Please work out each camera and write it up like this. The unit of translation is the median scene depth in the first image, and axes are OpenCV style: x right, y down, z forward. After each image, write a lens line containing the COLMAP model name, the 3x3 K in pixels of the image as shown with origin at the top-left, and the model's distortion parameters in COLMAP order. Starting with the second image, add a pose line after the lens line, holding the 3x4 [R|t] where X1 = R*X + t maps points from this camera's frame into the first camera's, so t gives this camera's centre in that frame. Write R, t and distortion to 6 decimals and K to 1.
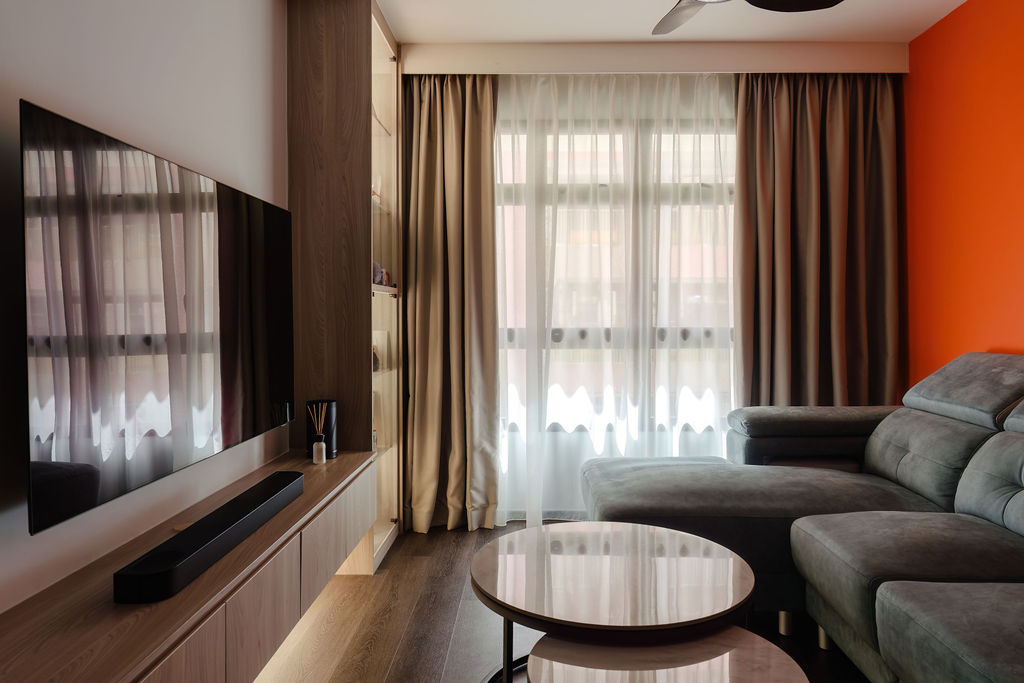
lens RADIAL K [[697.8, 0, 510.6], [0, 697.8, 325.4], [0, 0, 1]] dist [-0.003555, -0.002453]
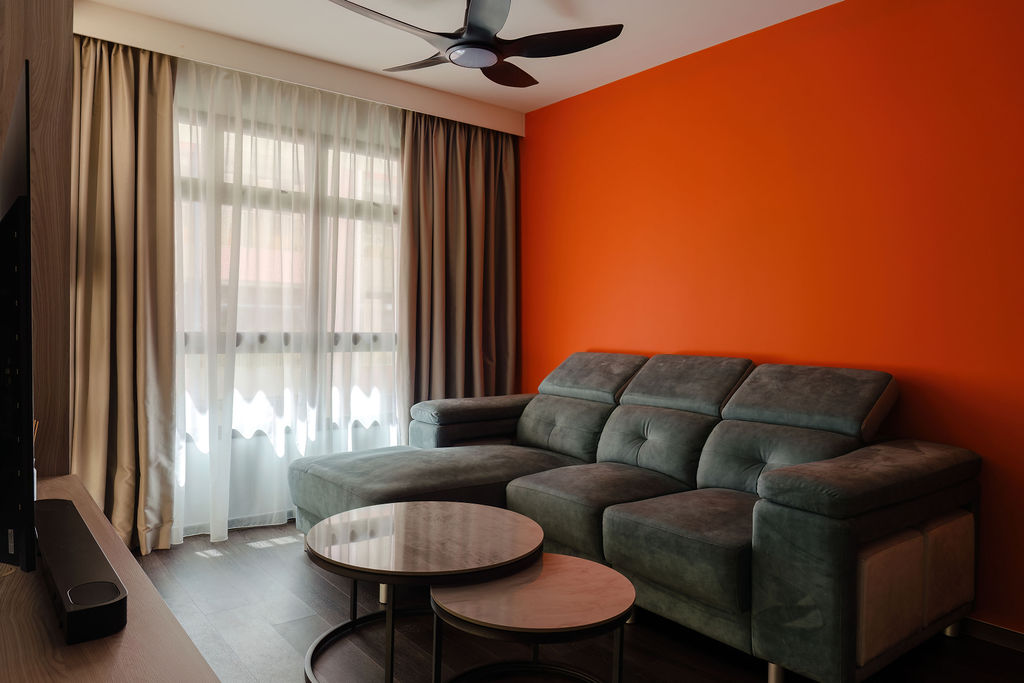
lens RADIAL K [[711.1, 0, 514.2], [0, 711.1, 340.4], [0, 0, 1]] dist [-0.007021, -0.002517]
pose [[0.775989, 0.000044, 0.630747, -0.266396], [-0.008919, 0.999901, 0.010903, 0.000882], [-0.630684, -0.014086, 0.775912, -0.015585]]
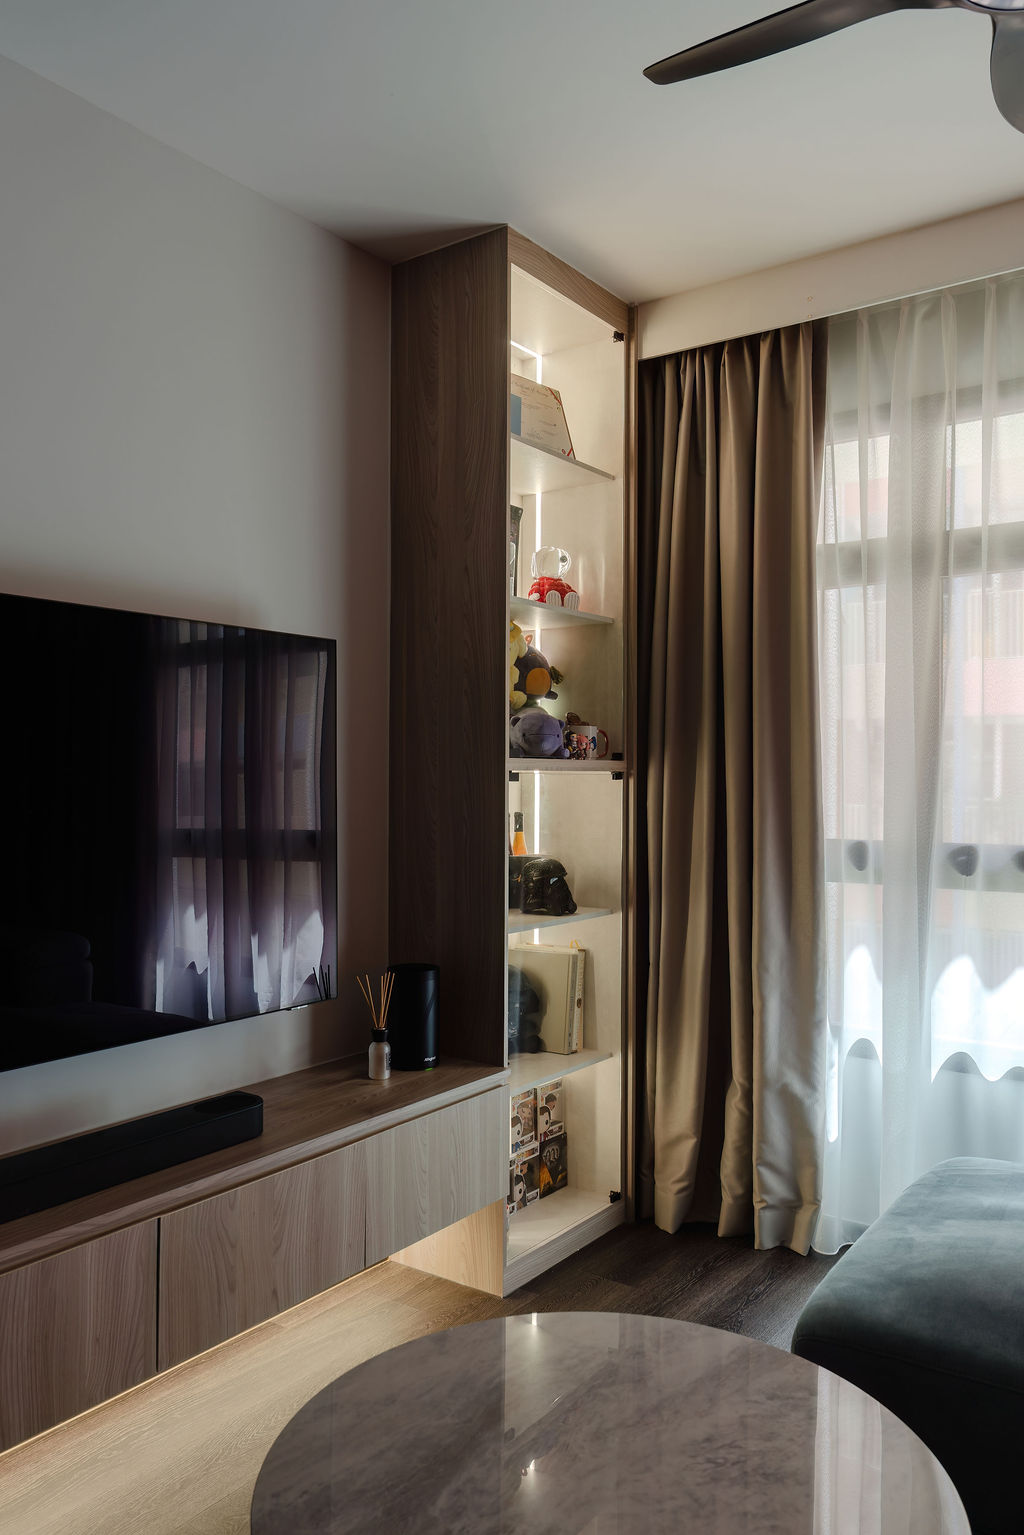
lens RADIAL K [[1143.3, 0, 510.5], [0, 1143.3, 769.1], [0, 0, 1]] dist [0.033299, 0.000982]
pose [[0.821343, 0.001651, -0.570432, 0.263083], [-0.011987, 0.999825, -0.014366, -0.032574], [0.570308, 0.018637, 0.821219, 0.221710]]
